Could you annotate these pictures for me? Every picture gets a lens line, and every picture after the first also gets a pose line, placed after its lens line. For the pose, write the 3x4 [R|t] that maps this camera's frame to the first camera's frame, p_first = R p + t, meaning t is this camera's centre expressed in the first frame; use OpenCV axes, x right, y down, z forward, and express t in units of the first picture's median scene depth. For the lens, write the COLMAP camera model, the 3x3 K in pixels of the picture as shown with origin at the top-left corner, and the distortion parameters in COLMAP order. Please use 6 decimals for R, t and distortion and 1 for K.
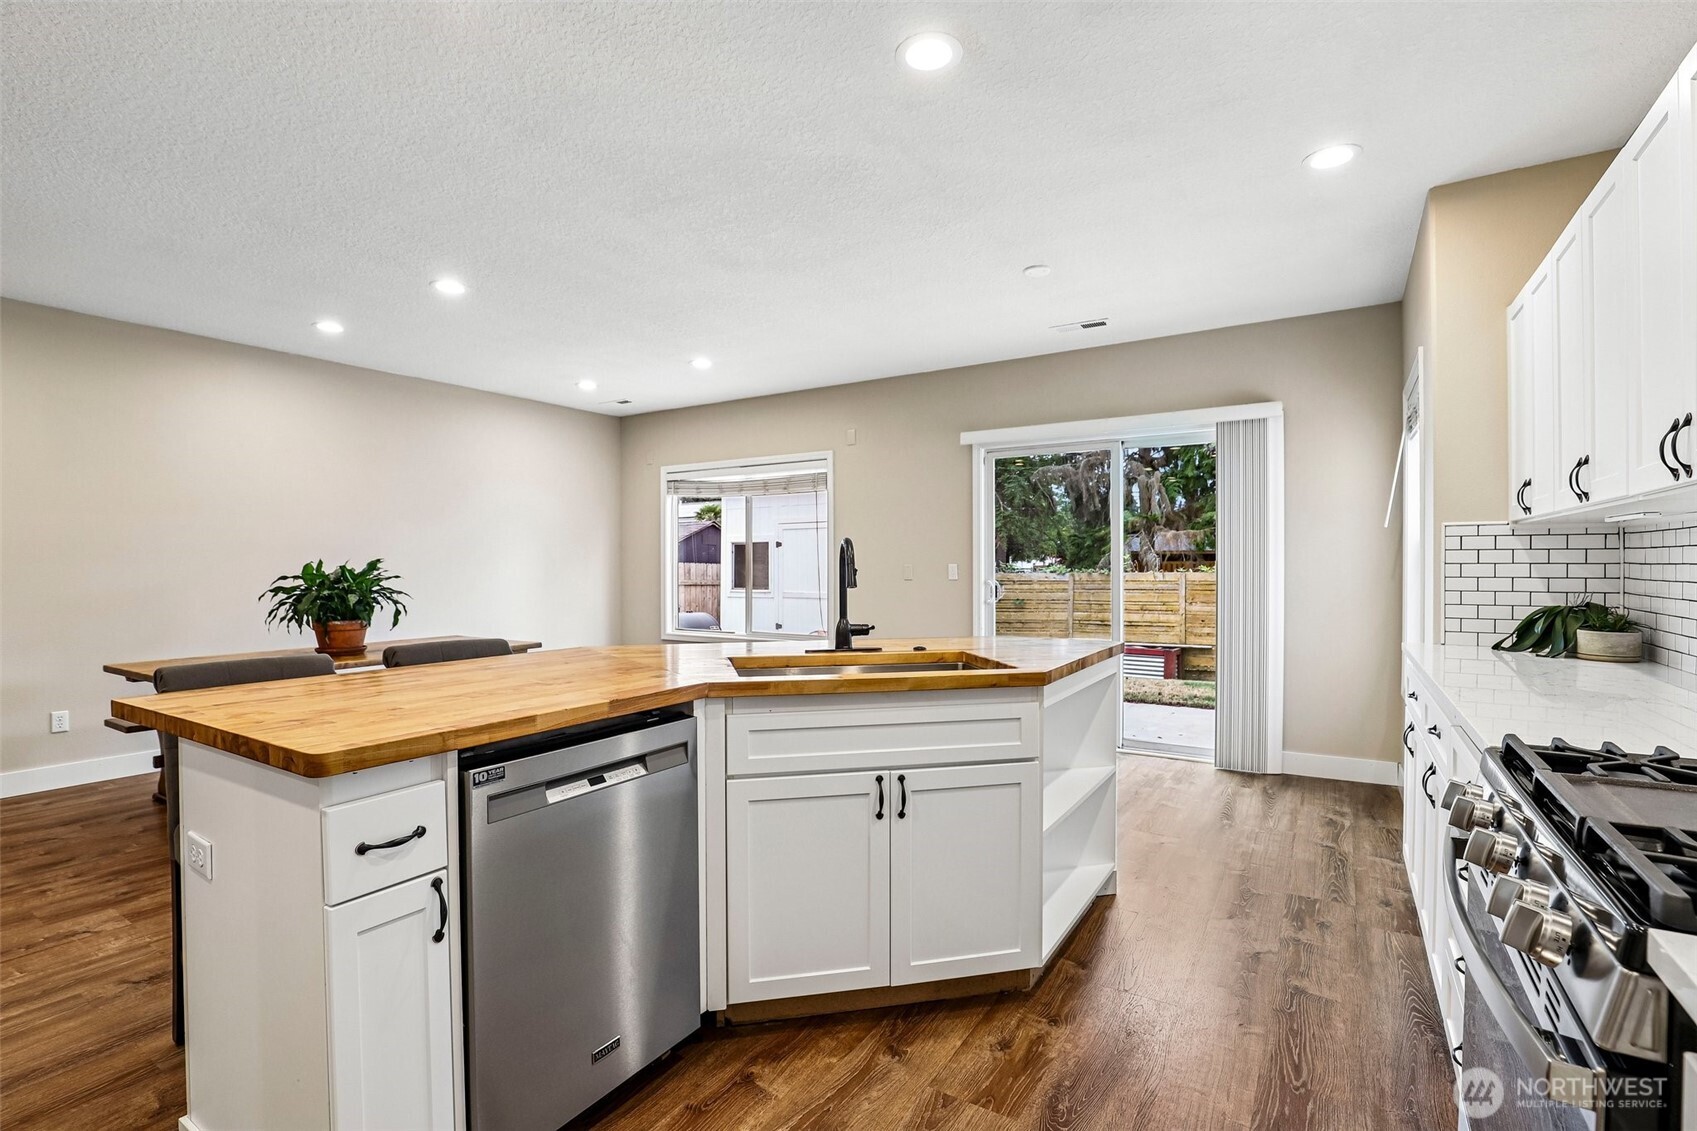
lens RADIAL K [[774.9, 0, 844.9], [0, 774.9, 563.5], [0, 0, 1]] dist [-0.036735, 0.006288]
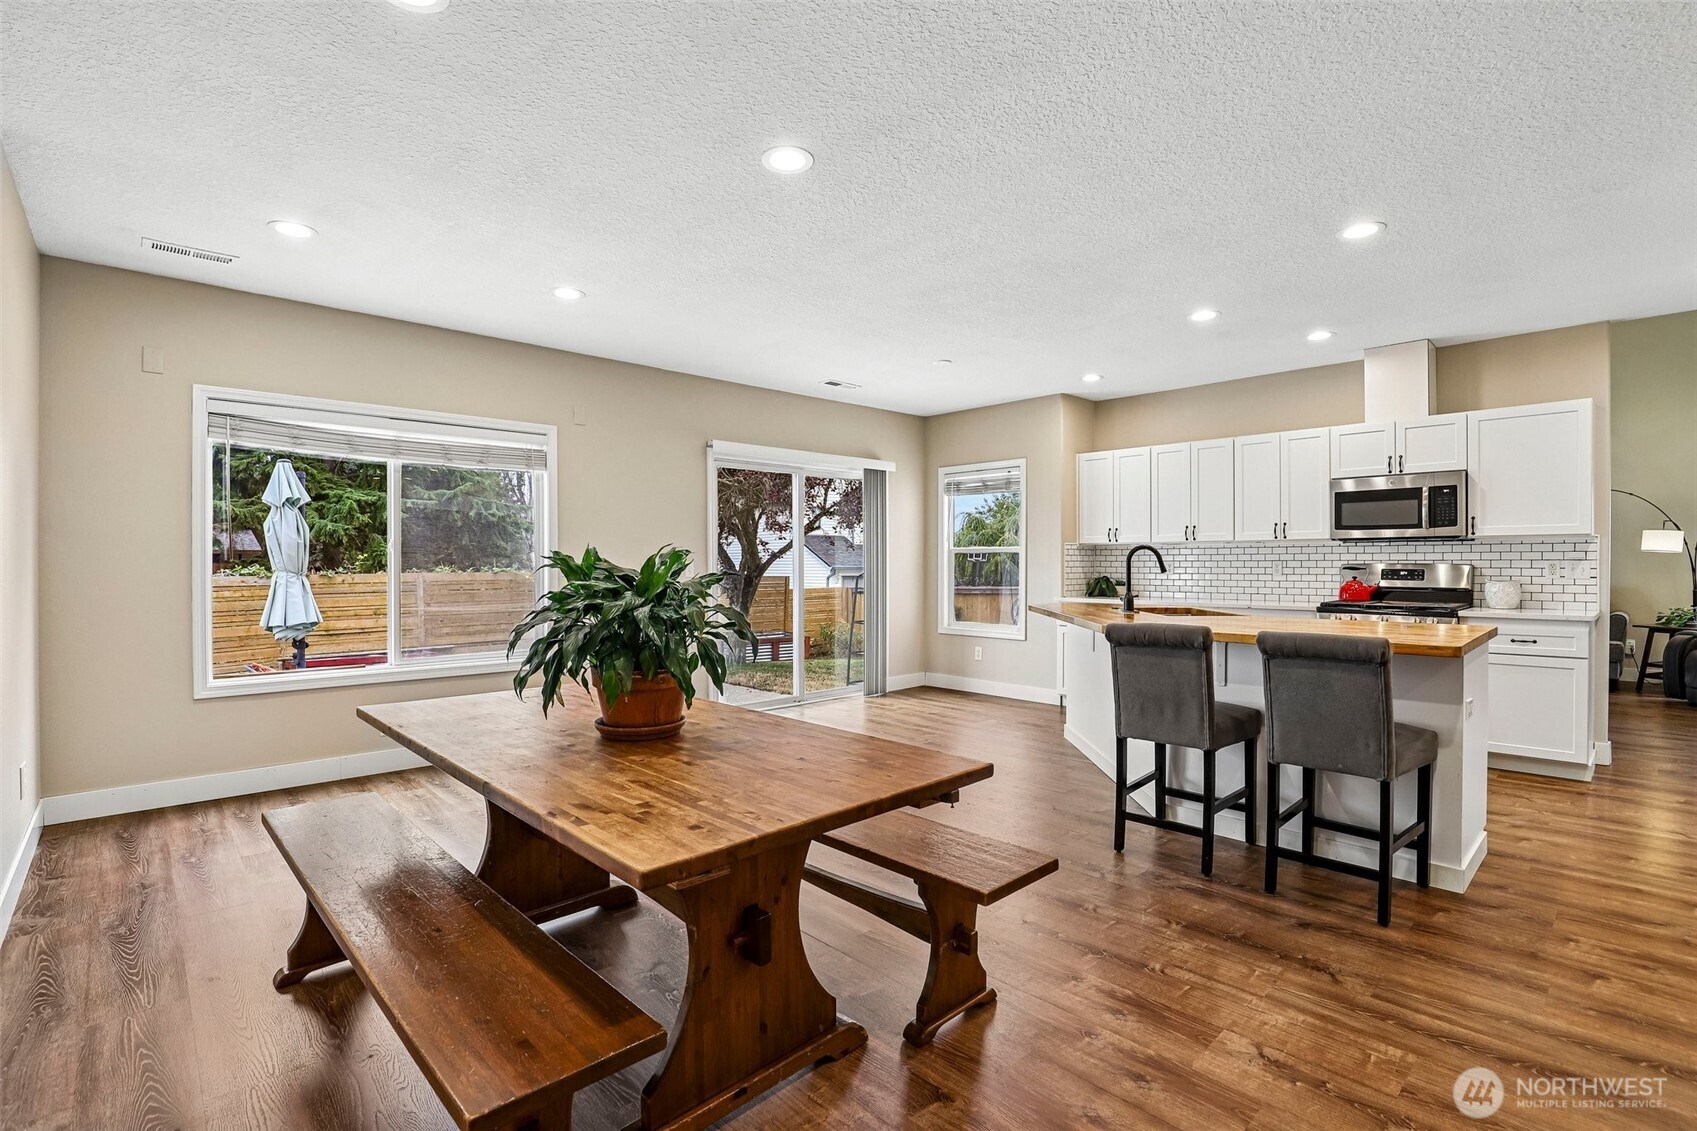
lens RADIAL K [[774.9, 0, 843.7], [0, 774.9, 565.5], [0, 0, 1]] dist [-0.036735, 0.006288]
pose [[0.252582, -0.001823, 0.967574, -1.874197], [0.002018, 0.999997, 0.001357, 0.009769], [-0.967573, 0.001610, 0.252585, 1.231341]]
